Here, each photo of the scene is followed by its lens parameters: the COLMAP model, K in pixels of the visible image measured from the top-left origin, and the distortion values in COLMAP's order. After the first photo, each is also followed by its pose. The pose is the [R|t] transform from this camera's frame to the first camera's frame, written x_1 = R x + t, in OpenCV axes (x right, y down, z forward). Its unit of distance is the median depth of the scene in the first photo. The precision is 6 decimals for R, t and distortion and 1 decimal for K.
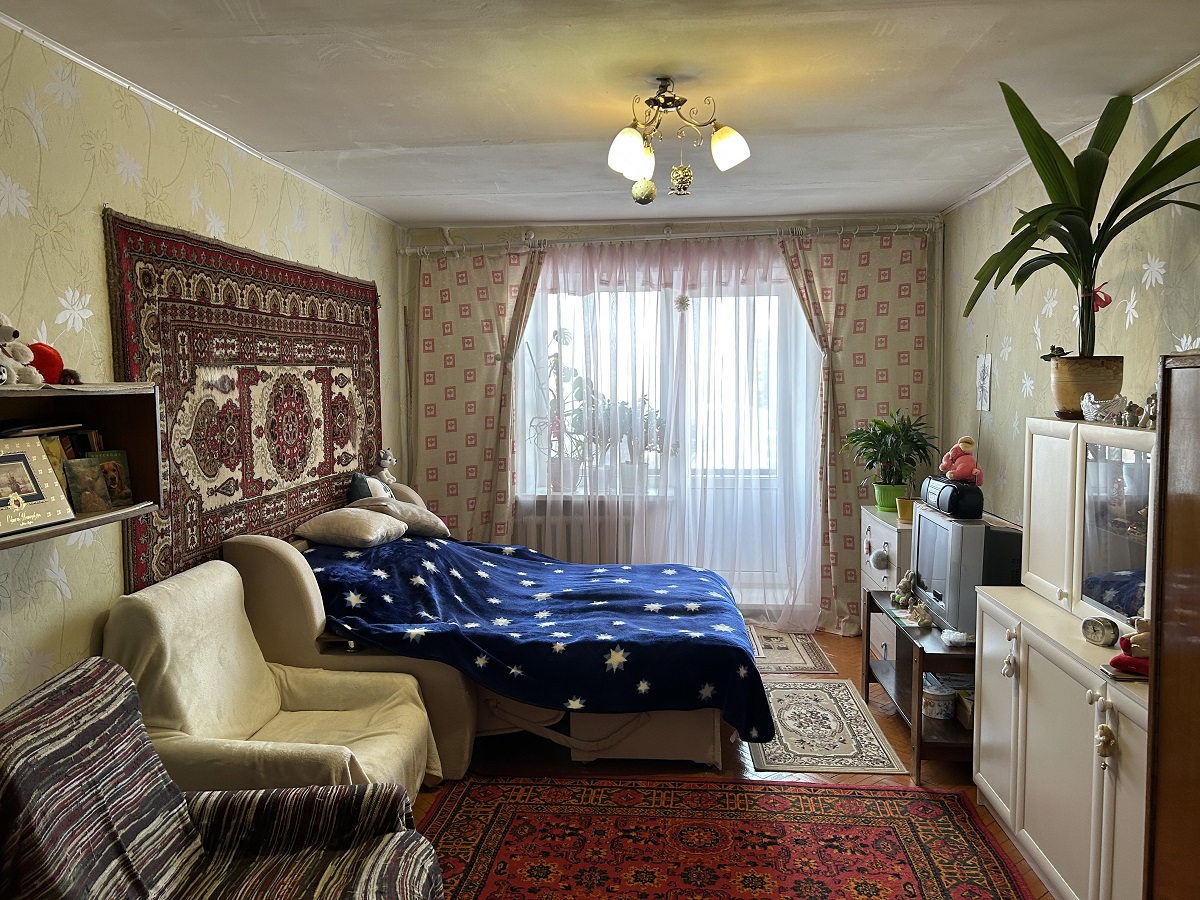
lens RADIAL K [[904.3, 0, 599.0], [0, 904.3, 454.0], [0, 0, 1]] dist [0.068396, -0.045528]
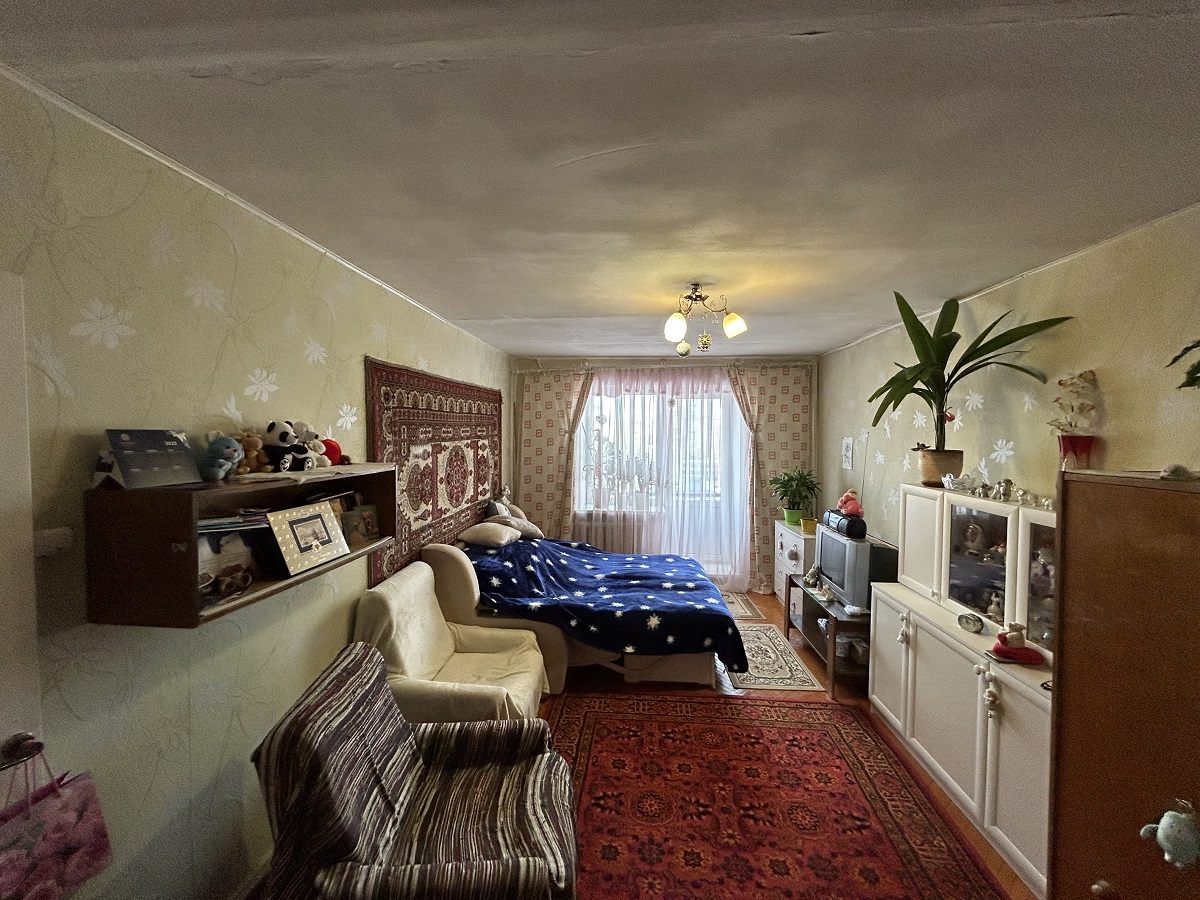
lens RADIAL K [[485.4, 0, 599.9], [0, 485.4, 449.8], [0, 0, 1]] dist [0.011807, 0.000417]
pose [[0.999795, 0.013692, 0.014921, -0.104722], [-0.013026, 0.998952, -0.043871, -0.053888], [-0.015506, 0.043668, 0.998926, 0.098337]]
